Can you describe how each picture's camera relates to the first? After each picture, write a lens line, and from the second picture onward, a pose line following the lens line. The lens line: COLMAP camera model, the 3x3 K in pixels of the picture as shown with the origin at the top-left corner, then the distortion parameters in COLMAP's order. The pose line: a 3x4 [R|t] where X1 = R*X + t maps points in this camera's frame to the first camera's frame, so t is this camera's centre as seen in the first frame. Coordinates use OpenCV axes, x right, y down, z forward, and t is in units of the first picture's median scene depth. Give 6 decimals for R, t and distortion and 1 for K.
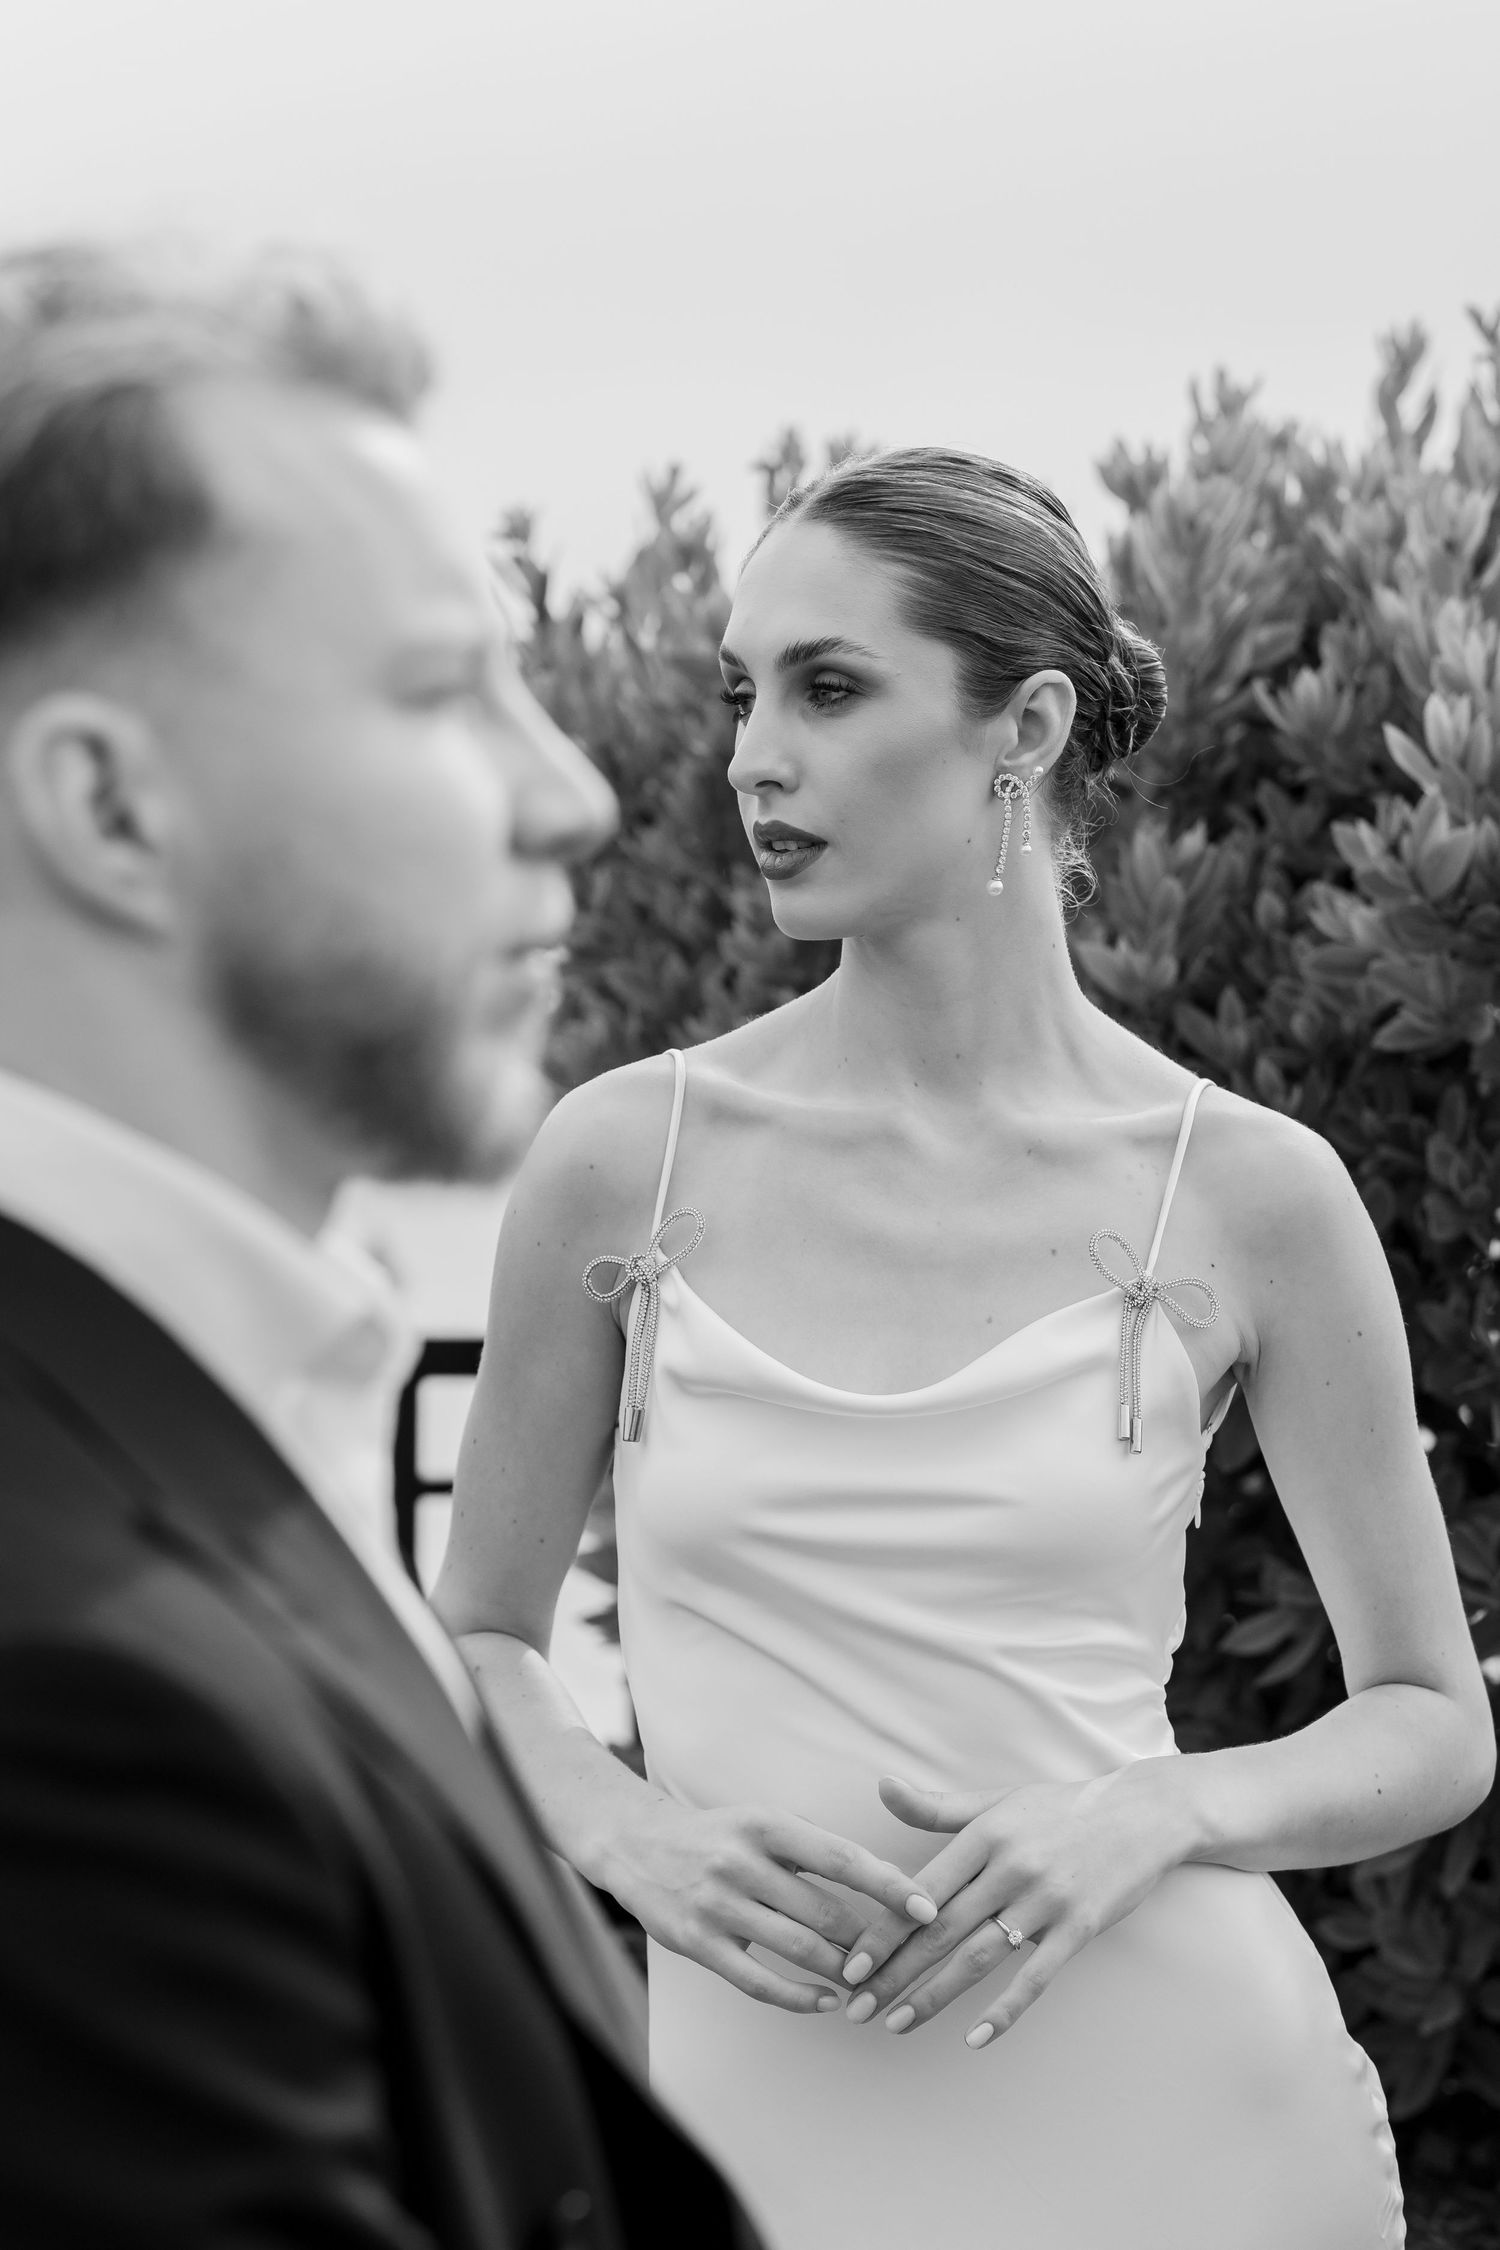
lens RADIAL K [[5506.6, 0, 749.9], [0, 5506.6, 1128.1], [0, 0, 1]] dist [-0.062687, 0.000000]
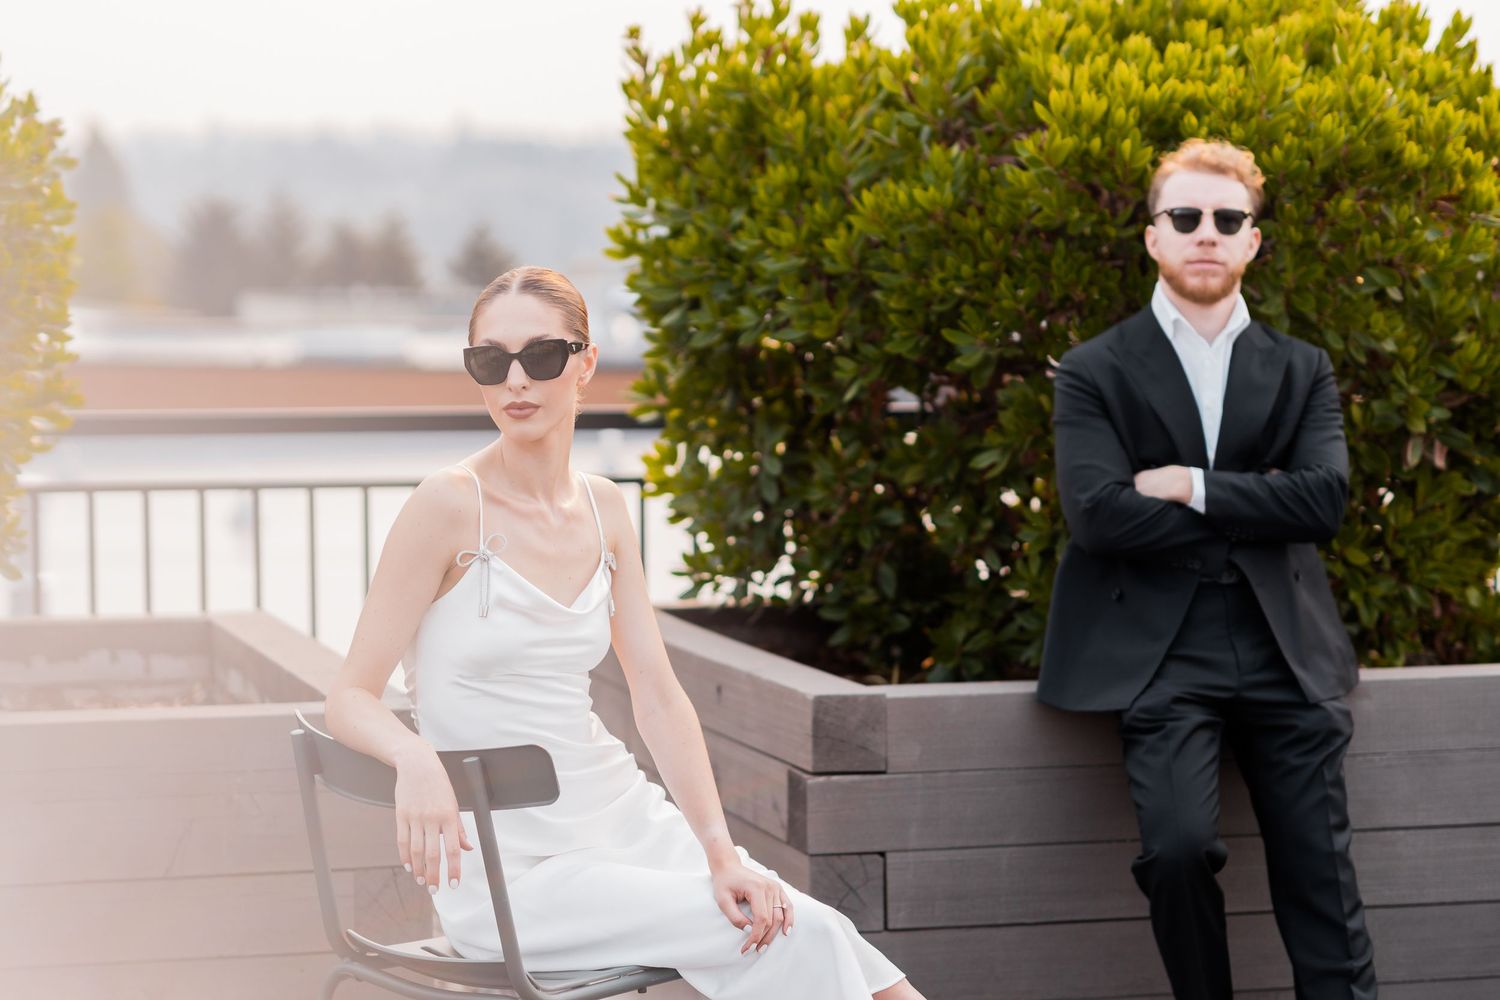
lens RADIAL K [[3671.0, 0, 750.2], [0, 3671.0, 498.2], [0, 0, 1]] dist [-0.062687, 0.000000]
pose [[0.995294, -0.025913, 0.093373, -0.182037], [0.024279, 0.999532, 0.018593, 0.077767], [-0.093811, -0.016239, 0.995458, -0.717200]]
